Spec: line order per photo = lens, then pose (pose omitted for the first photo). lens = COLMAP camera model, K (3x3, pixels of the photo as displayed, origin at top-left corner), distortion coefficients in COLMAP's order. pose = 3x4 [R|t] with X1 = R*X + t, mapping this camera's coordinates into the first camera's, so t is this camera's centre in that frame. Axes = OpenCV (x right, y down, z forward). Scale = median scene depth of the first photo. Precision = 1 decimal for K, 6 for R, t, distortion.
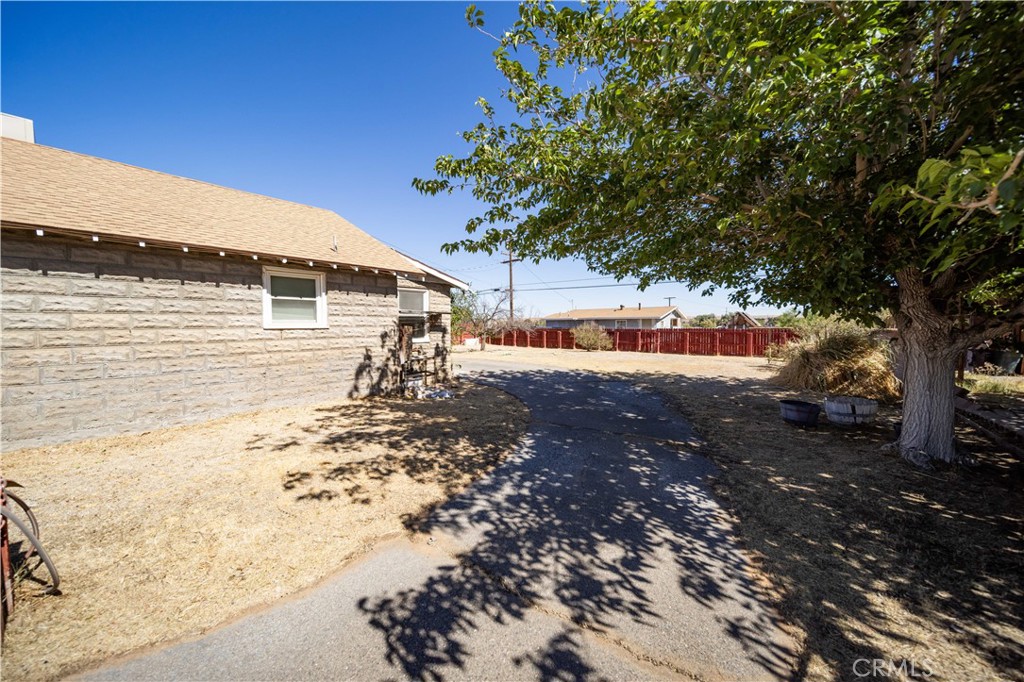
lens RADIAL K [[362.1, 0, 514.4], [0, 362.1, 324.9], [0, 0, 1]] dist [0.000351, 0.000069]
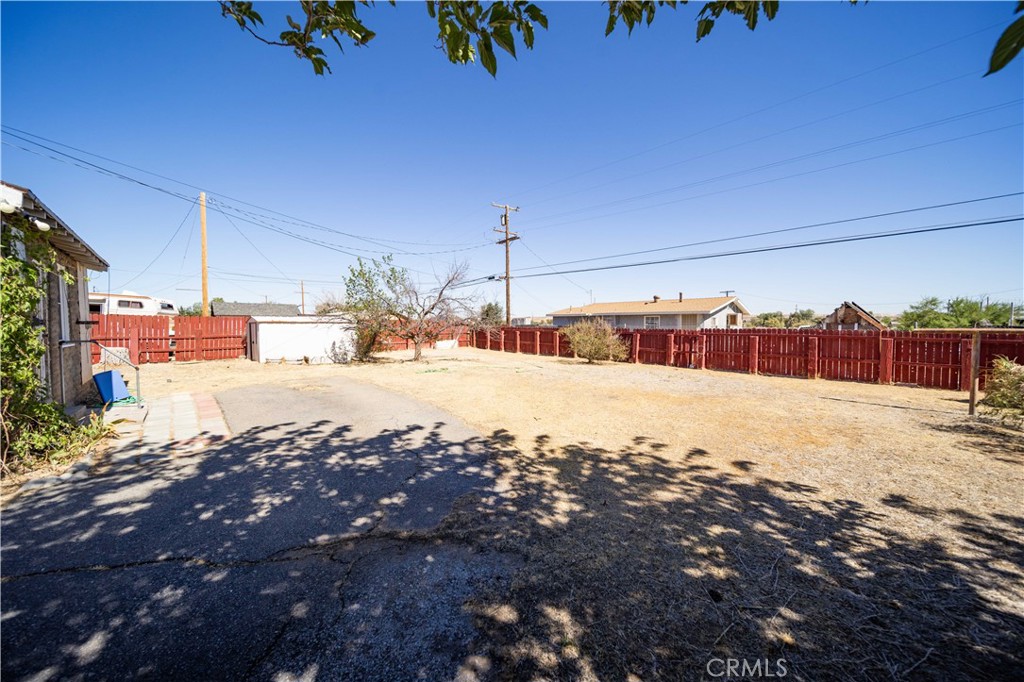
lens RADIAL K [[362.1, 0, 514.4], [0, 362.1, 324.9], [0, 0, 1]] dist [0.000351, 0.000069]
pose [[0.991879, 0.004803, -0.127098, 0.150369], [-0.004236, 0.999980, 0.004730, 0.002099], [0.127118, -0.004154, 0.991879, 0.336415]]
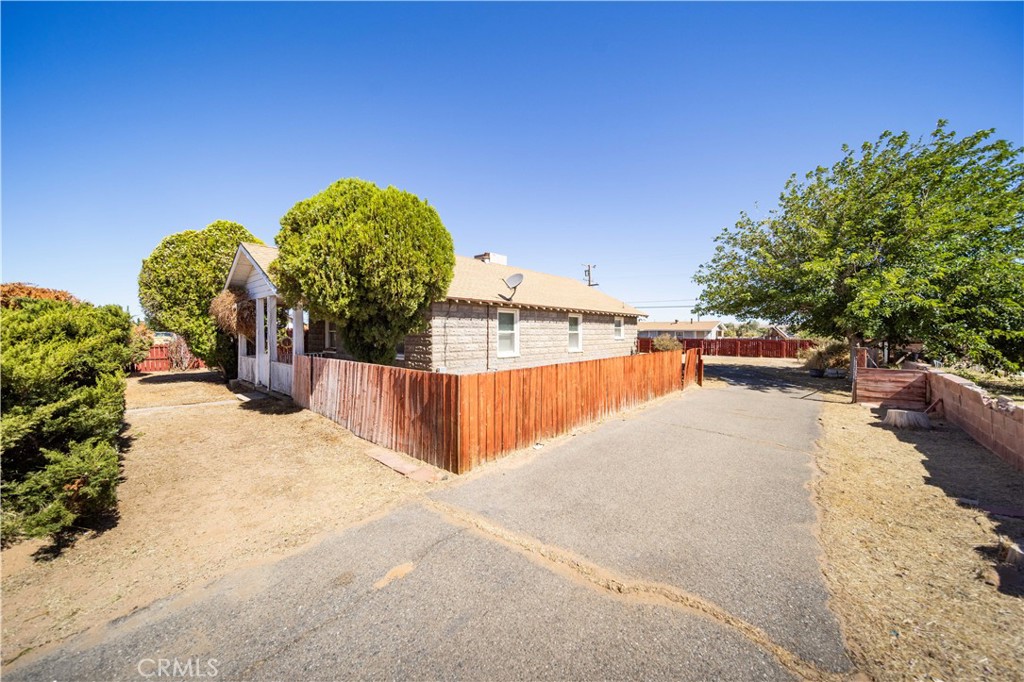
lens RADIAL K [[346.8, 0, 512.3], [0, 346.8, 329.5], [0, 0, 1]] dist [0.000000, 0.000006]
pose [[0.998424, 0.000304, -0.056128, -0.330462], [-0.000687, 0.999977, -0.006797, -0.016482], [0.056125, 0.006825, 0.998400, -0.424056]]
